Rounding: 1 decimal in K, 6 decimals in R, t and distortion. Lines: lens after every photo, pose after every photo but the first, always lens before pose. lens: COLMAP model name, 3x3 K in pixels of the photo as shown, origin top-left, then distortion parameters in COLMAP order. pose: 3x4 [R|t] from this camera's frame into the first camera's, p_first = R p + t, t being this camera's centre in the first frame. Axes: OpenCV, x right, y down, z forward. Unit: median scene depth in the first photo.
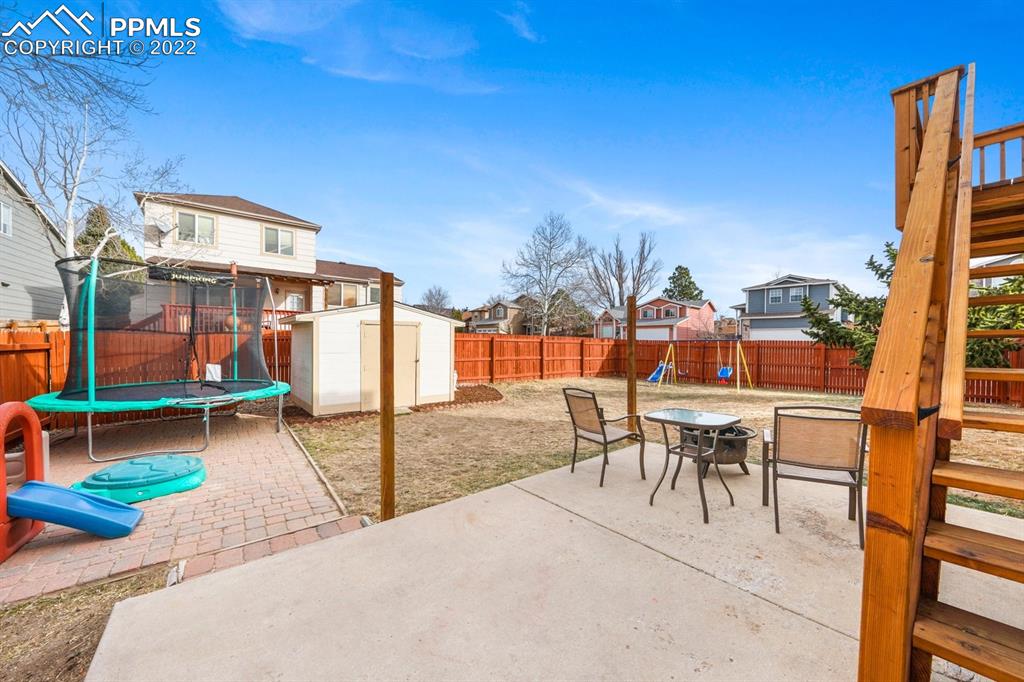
lens RADIAL K [[372.8, 0, 516.3], [0, 372.8, 344.6], [0, 0, 1]] dist [-0.000135, -0.000038]
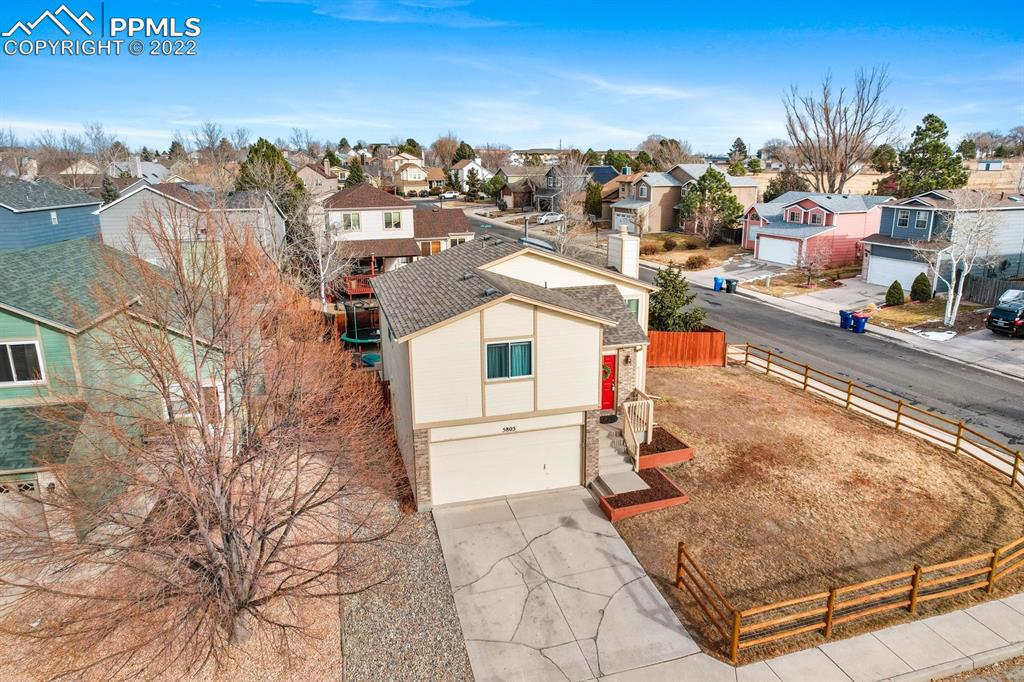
lens RADIAL K [[675.4, 0, 506.6], [0, 675.4, 327.8], [0, 0, 1]] dist [-0.071456, 0.083232]
pose [[0.913448, 0.079114, -0.399191, 0.969441], [0.015438, 0.973479, 0.228257, -0.476298], [0.406662, -0.214664, 0.888001, -1.417698]]
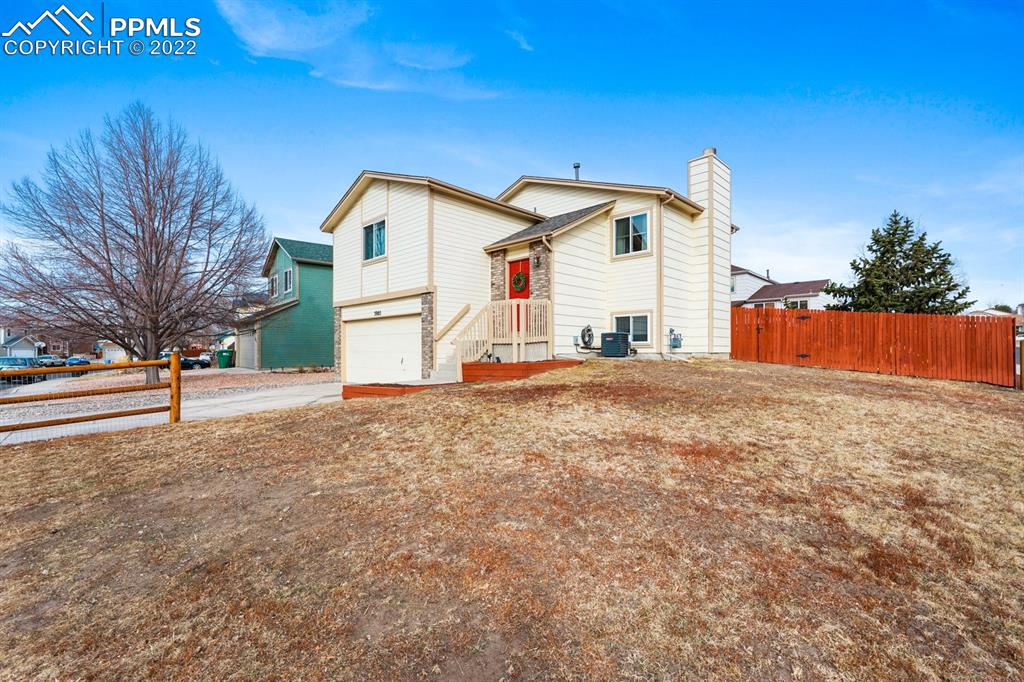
lens RADIAL K [[438.9, 0, 520.5], [0, 438.9, 343.3], [0, 0, 1]] dist [0.002074, 0.000226]
pose [[0.119148, -0.022254, -0.992627, 1.331043], [0.000944, 0.999751, -0.022300, 0.045735], [0.992876, 0.001720, 0.119140, -0.228018]]
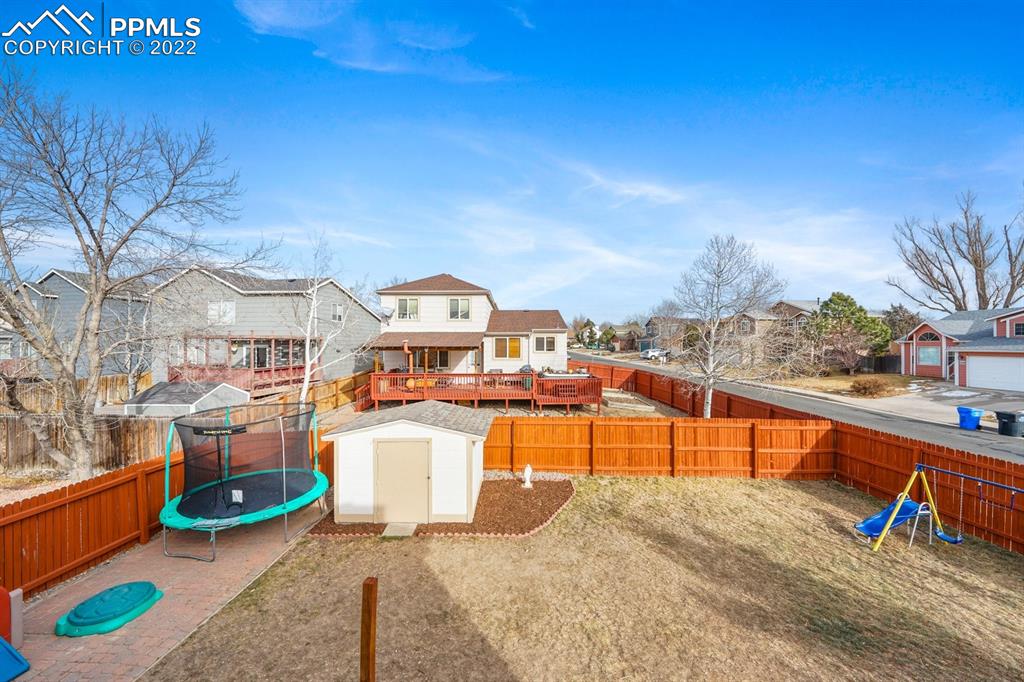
lens RADIAL K [[357.8, 0, 512.0], [0, 357.8, 341.0], [0, 0, 1]] dist [-0.002650, -0.000265]
pose [[0.762952, -0.013708, -0.646309, 0.260142], [0.004712, 0.999867, -0.015645, -0.151921], [0.646438, 0.008890, 0.762915, 0.214719]]
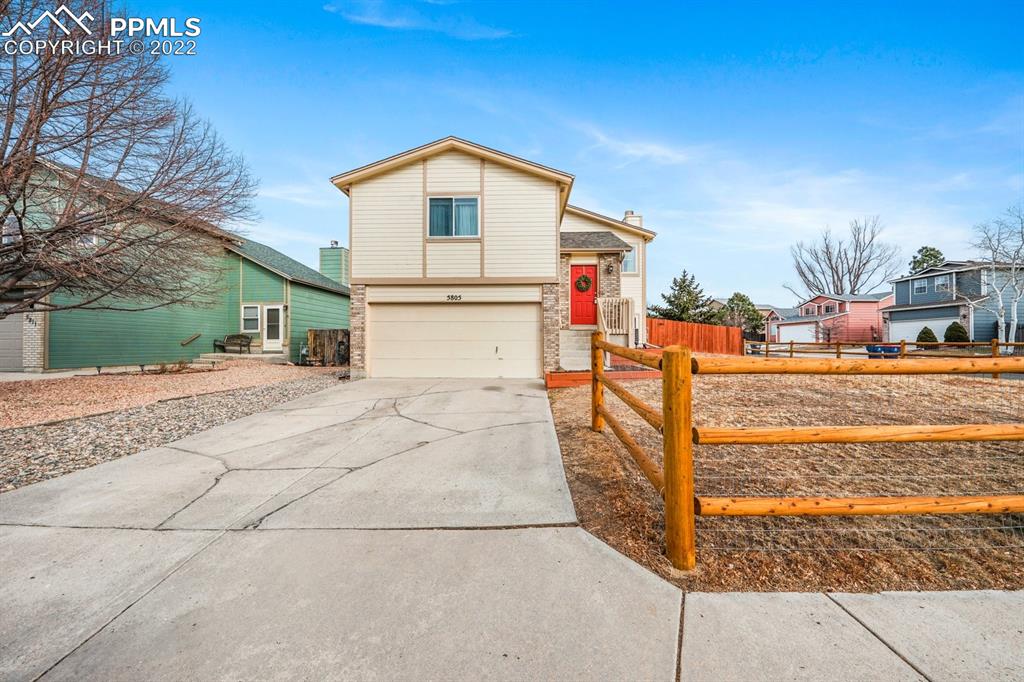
lens RADIAL K [[357.8, 0, 512.0], [0, 357.8, 341.0], [0, 0, 1]] dist [-0.002650, -0.000265]
pose [[0.755424, -0.018918, -0.654964, 0.965675], [0.003968, 0.999697, -0.024299, 0.059134], [0.655225, 0.015757, 0.755270, -0.771276]]
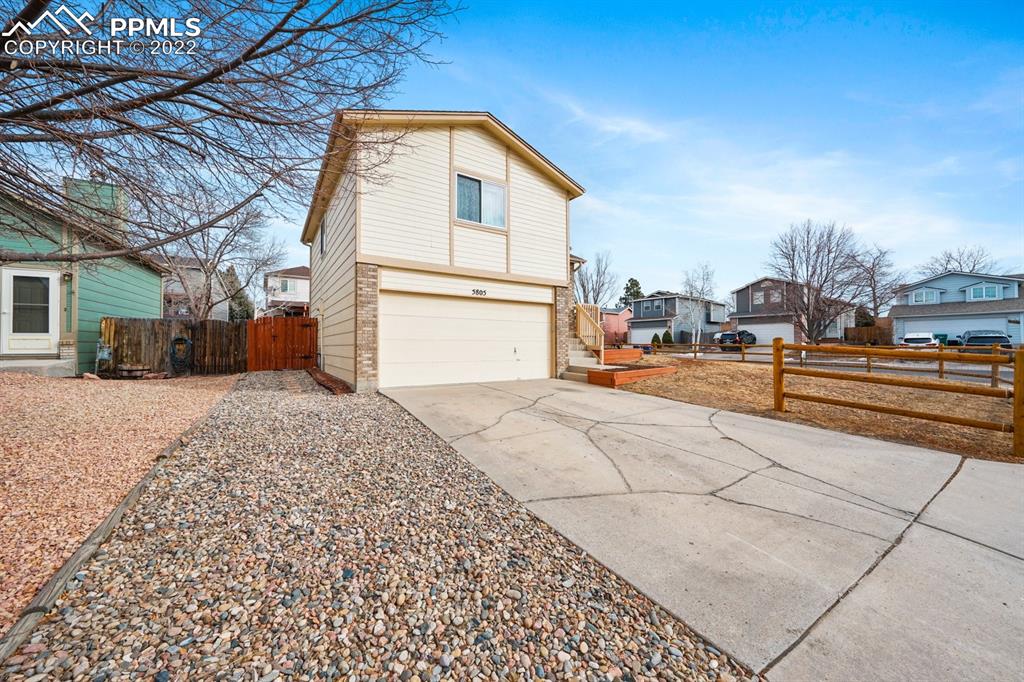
lens RADIAL K [[366.7, 0, 512.0], [0, 366.7, 341.0], [0, 0, 1]] dist [-0.001641, -0.000103]
pose [[0.994893, -0.008145, -0.100609, 0.610989], [0.006528, 0.999844, -0.016400, 0.053580], [0.100726, 0.015660, 0.994791, -0.920271]]
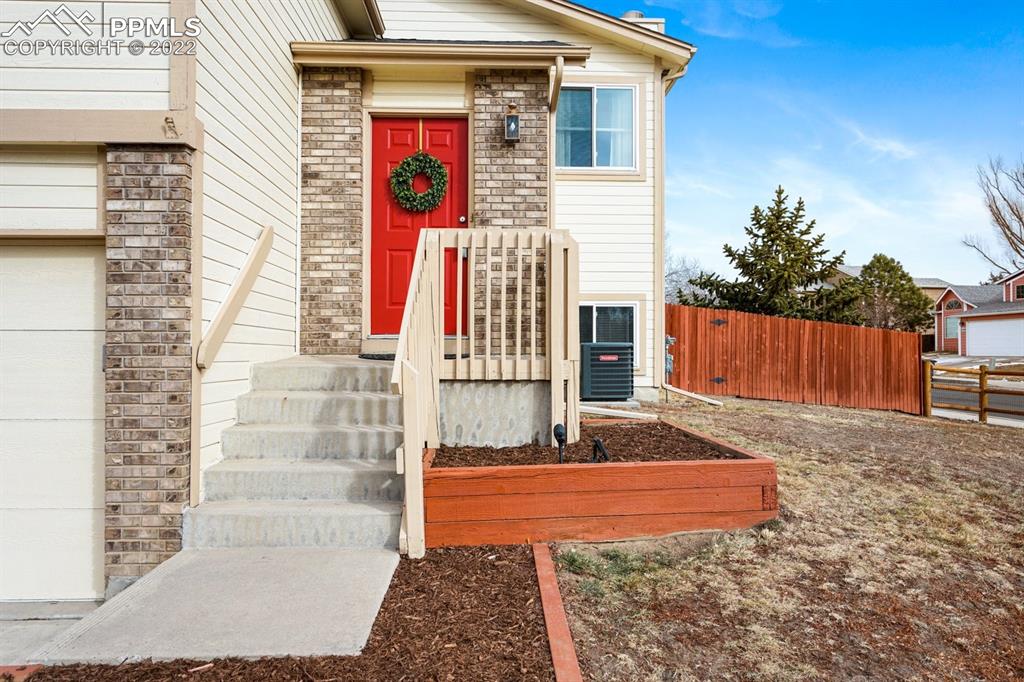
lens RADIAL K [[643.9, 0, 512.0], [0, 643.9, 341.0], [0, 0, 1]] dist [0.000036, 0.001774]
pose [[0.790983, -0.016965, -0.611603, 0.861919], [0.002283, 0.999690, -0.024777, 0.022284], [0.611834, 0.018202, 0.790777, -0.386315]]
